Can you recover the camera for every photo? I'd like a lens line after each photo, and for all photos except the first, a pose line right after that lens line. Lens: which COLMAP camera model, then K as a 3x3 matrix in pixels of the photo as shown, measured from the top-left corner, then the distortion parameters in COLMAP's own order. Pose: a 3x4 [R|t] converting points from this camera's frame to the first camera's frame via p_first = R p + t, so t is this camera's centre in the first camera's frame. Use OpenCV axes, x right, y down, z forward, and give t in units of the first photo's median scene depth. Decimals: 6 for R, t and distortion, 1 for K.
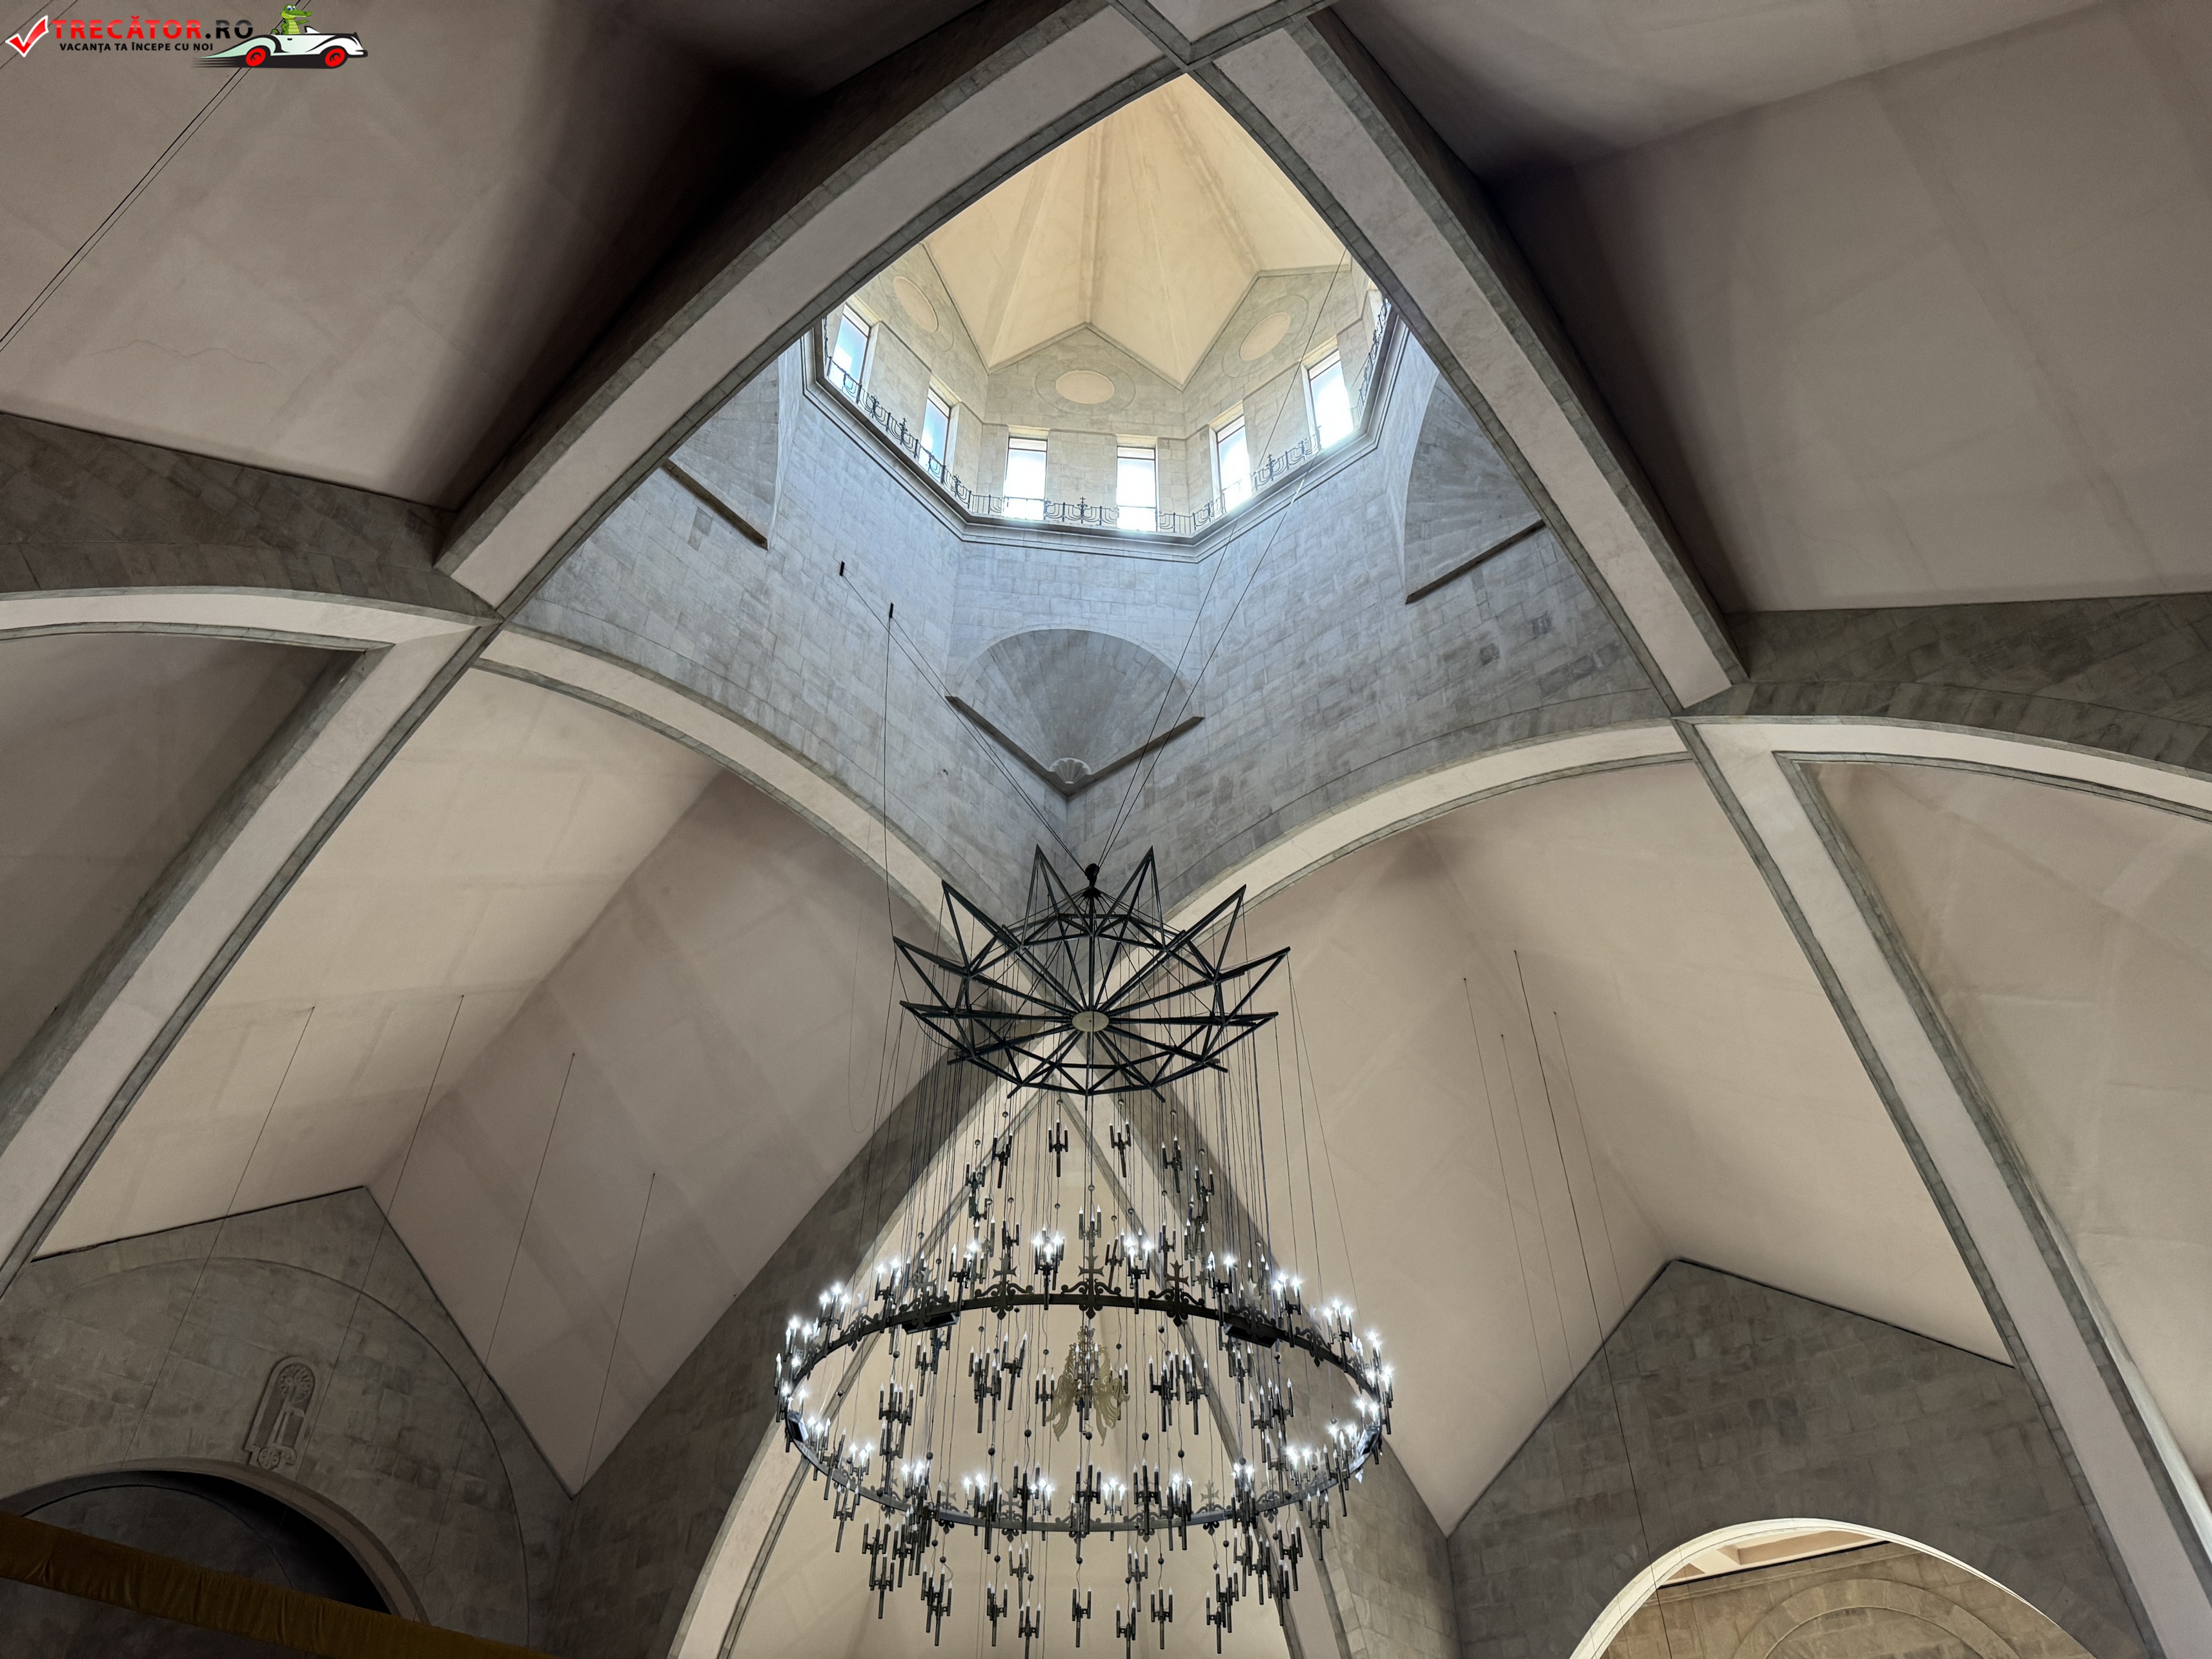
lens RADIAL K [[1554.8, 0, 1097.5], [0, 1554.8, 830.1], [0, 0, 1]] dist [0.071989, -0.067895]
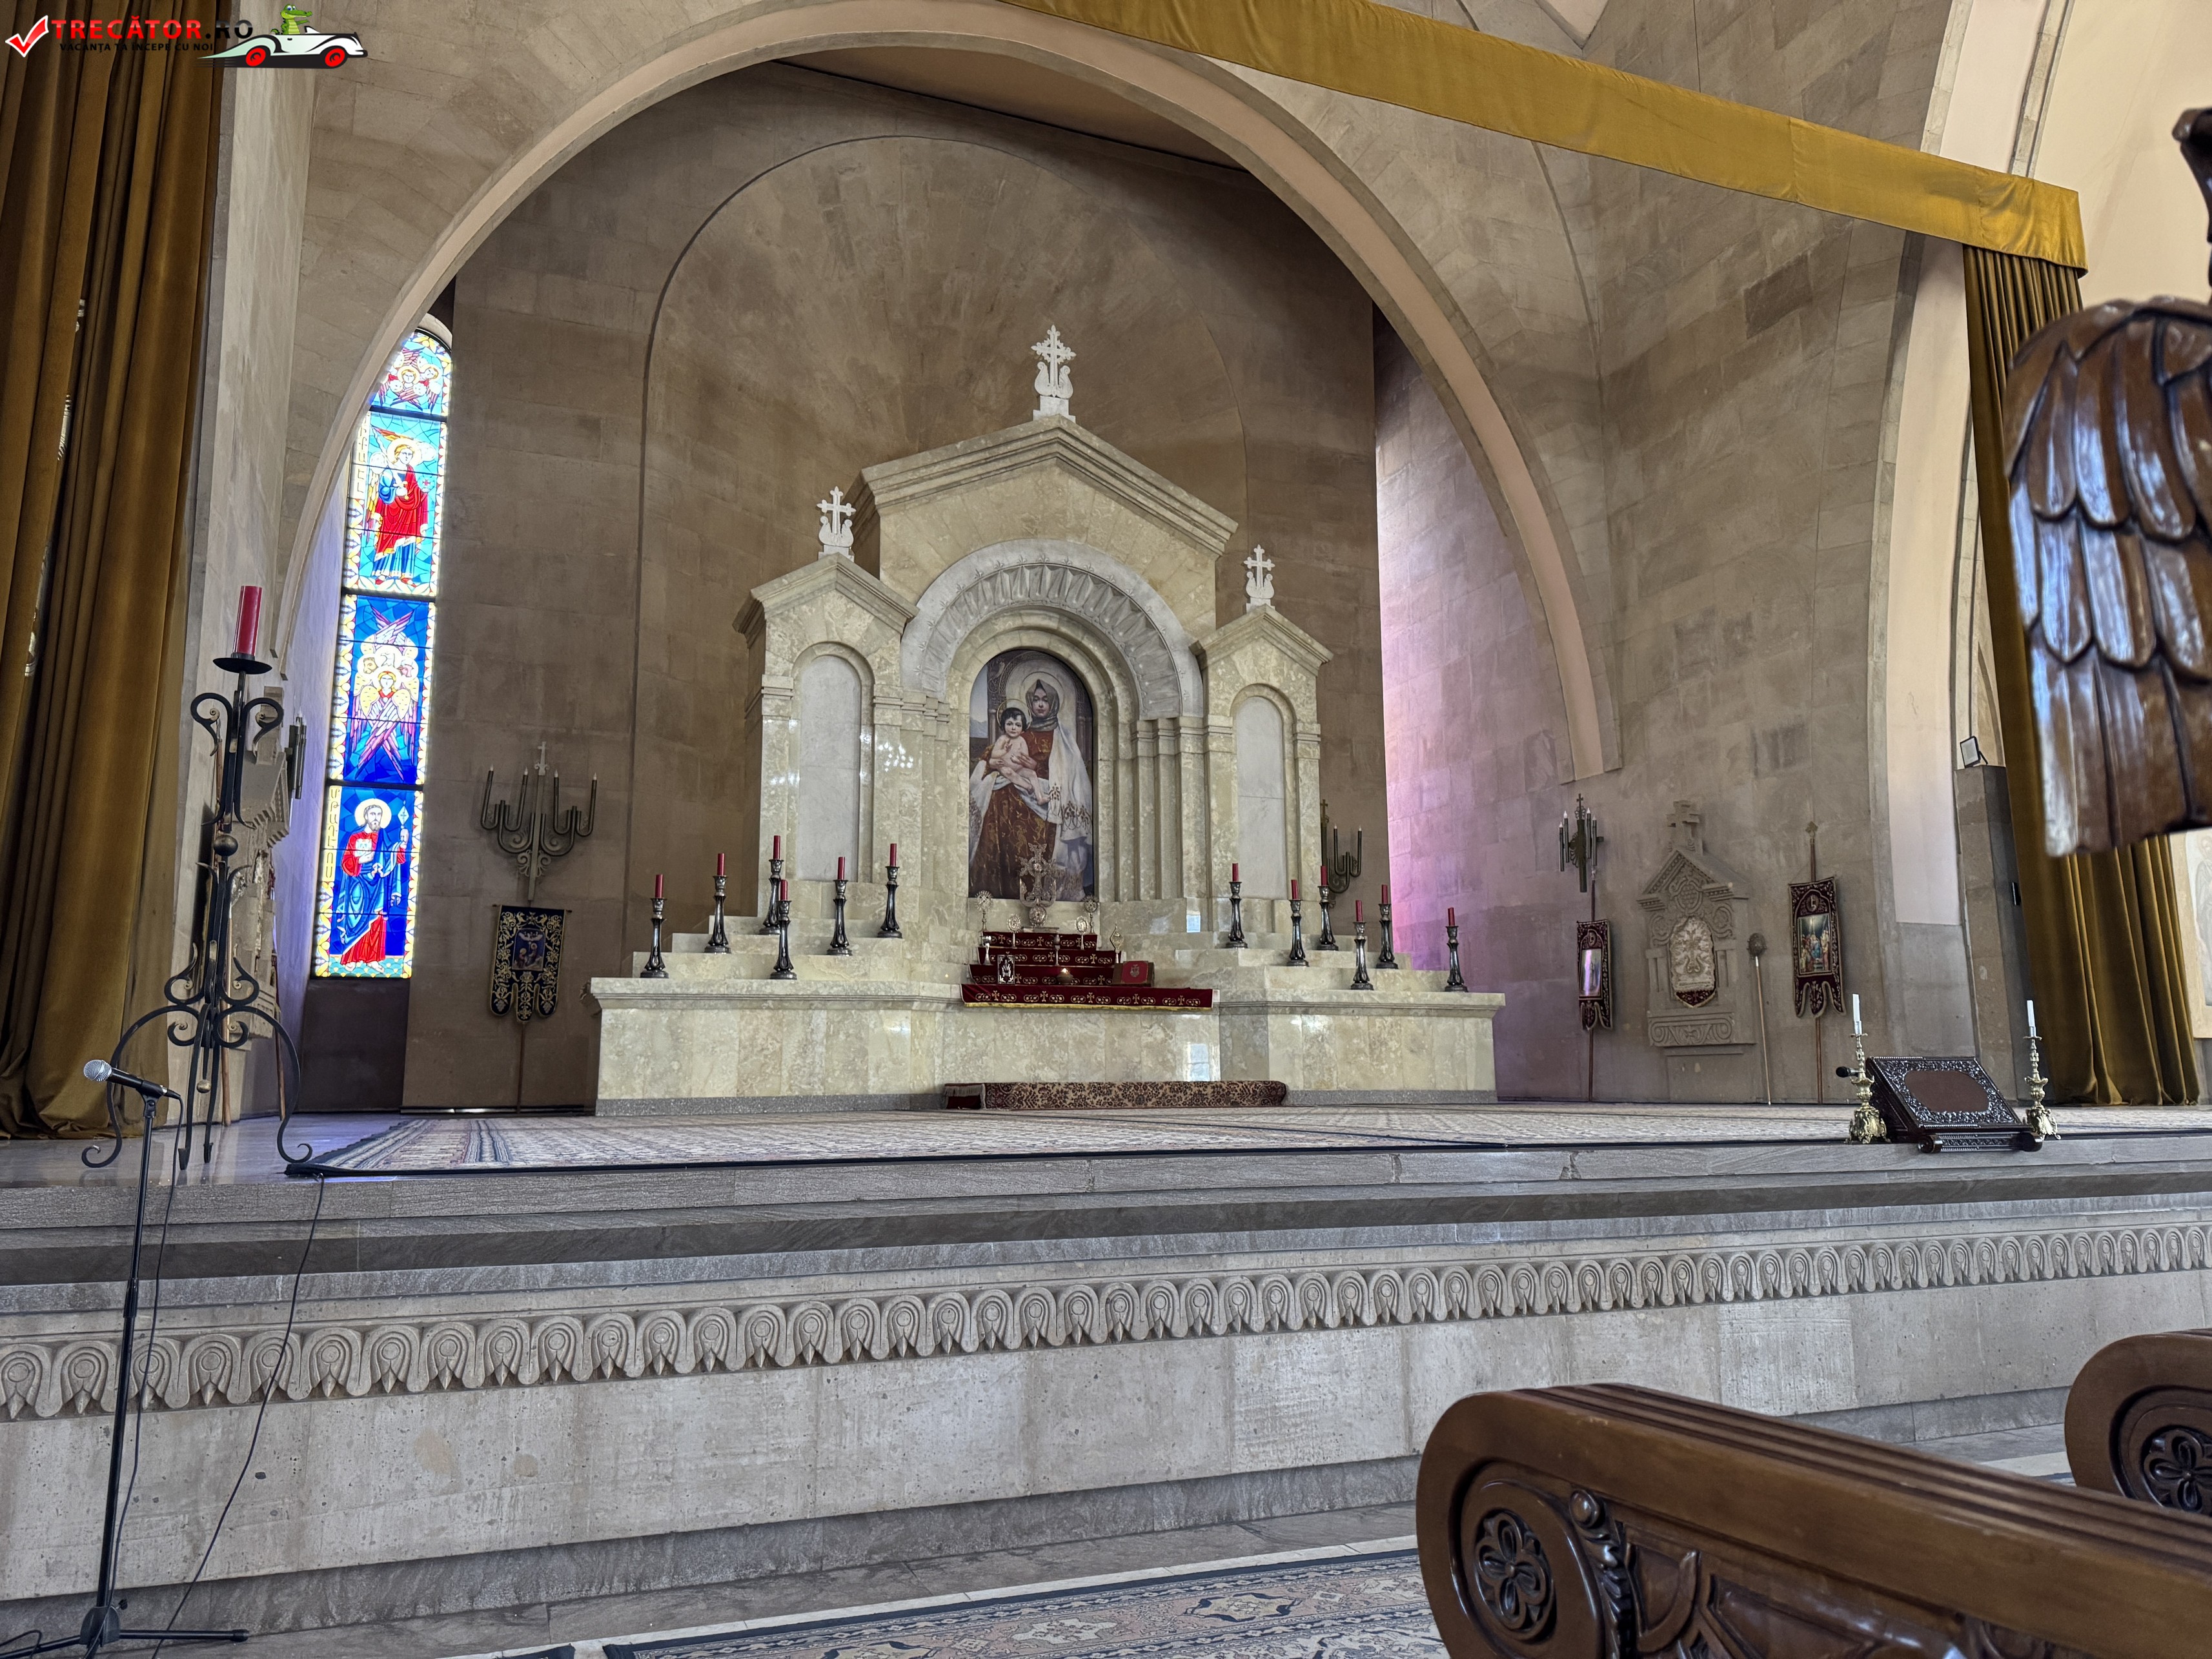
lens RADIAL K [[1546.3, 0, 1109.2], [0, 1546.3, 825.6], [0, 0, 1]] dist [0.159783, -0.310370]
pose [[0.877091, -0.089806, -0.471853, -0.139346], [0.330176, 0.826195, 0.456492, 0.196069], [0.348847, -0.556180, 0.754301, 0.216993]]
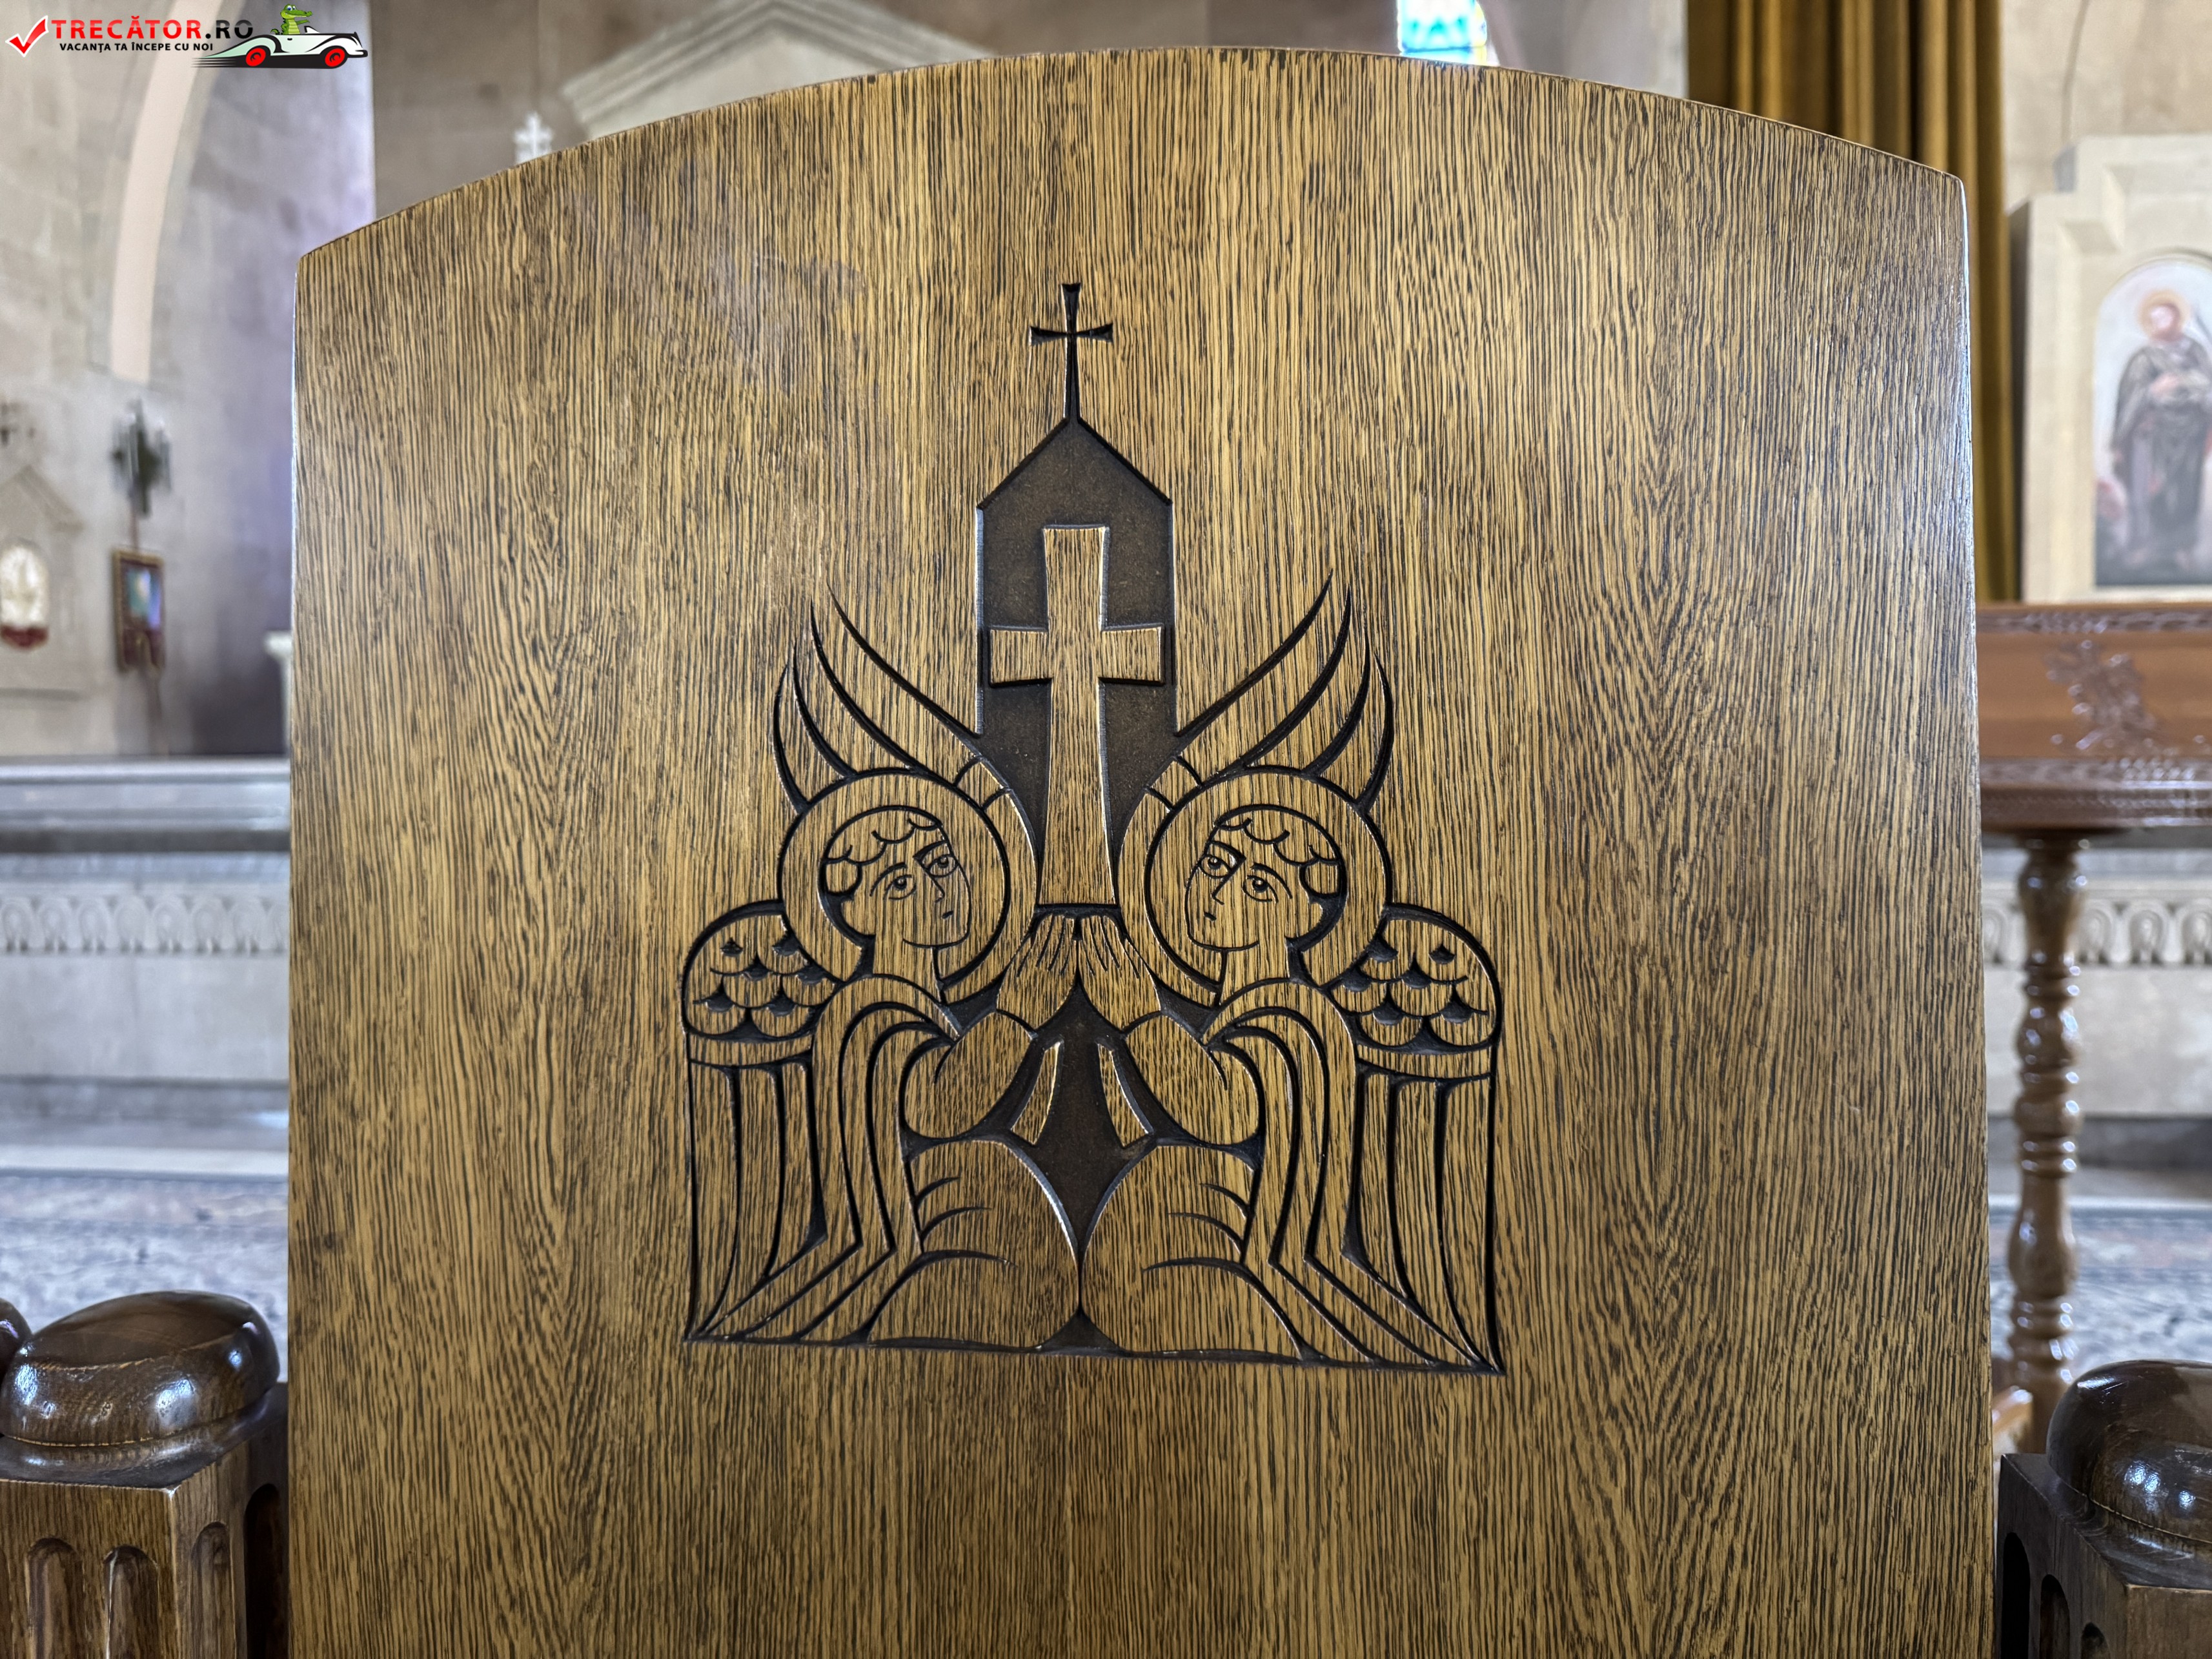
lens RADIAL K [[1628.2, 0, 1098.4], [0, 1628.2, 780.7], [0, 0, 1]] dist [-0.004325, -0.002607]
pose [[0.520448, 0.014357, -0.853772, -0.035892], [0.584130, 0.723319, 0.368241, 0.280321], [0.622837, -0.690364, 0.368064, 0.308433]]
